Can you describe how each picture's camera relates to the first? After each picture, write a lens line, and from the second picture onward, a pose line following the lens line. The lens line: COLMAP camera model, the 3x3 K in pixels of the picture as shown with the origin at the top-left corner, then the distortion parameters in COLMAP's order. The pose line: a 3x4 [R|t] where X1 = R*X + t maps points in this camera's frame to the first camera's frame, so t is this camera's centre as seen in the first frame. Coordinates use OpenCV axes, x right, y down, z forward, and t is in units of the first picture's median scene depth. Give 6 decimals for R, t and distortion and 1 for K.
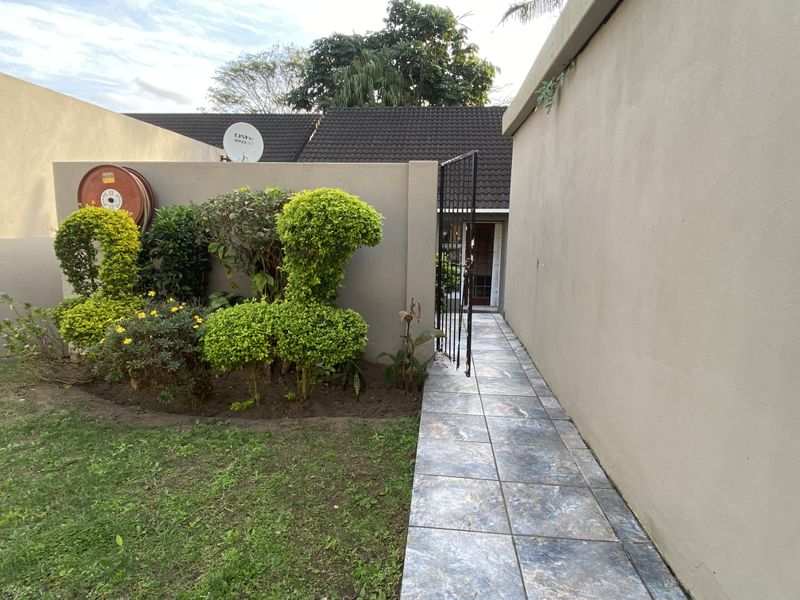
lens RADIAL K [[492.1, 0, 399.5], [0, 492.1, 300.4], [0, 0, 1]] dist [0.019198, -0.008395]
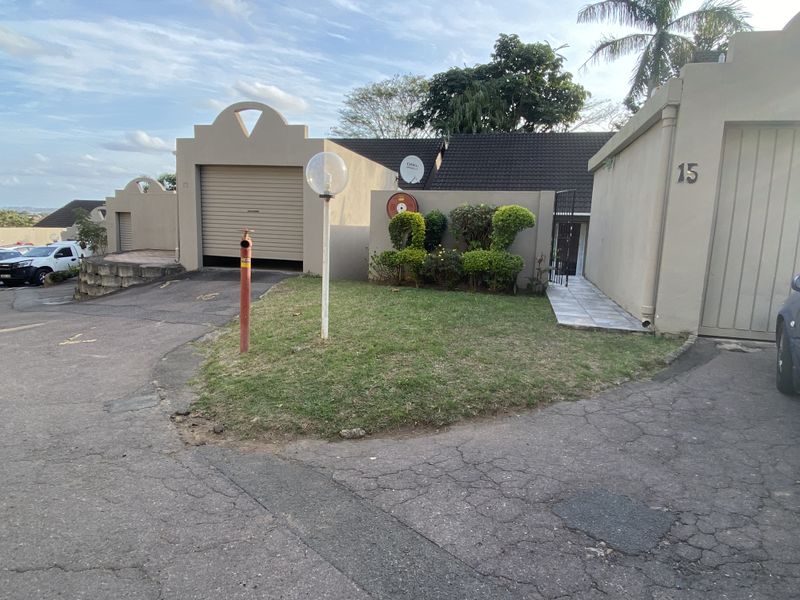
lens RADIAL K [[492.1, 0, 399.6], [0, 492.1, 298.3], [0, 0, 1]] dist [0.019198, -0.008395]
pose [[0.987271, 0.038999, -0.154189, -0.045071], [-0.040081, 0.999189, -0.003912, 0.041305], [0.153912, 0.010042, 0.988034, -0.229824]]
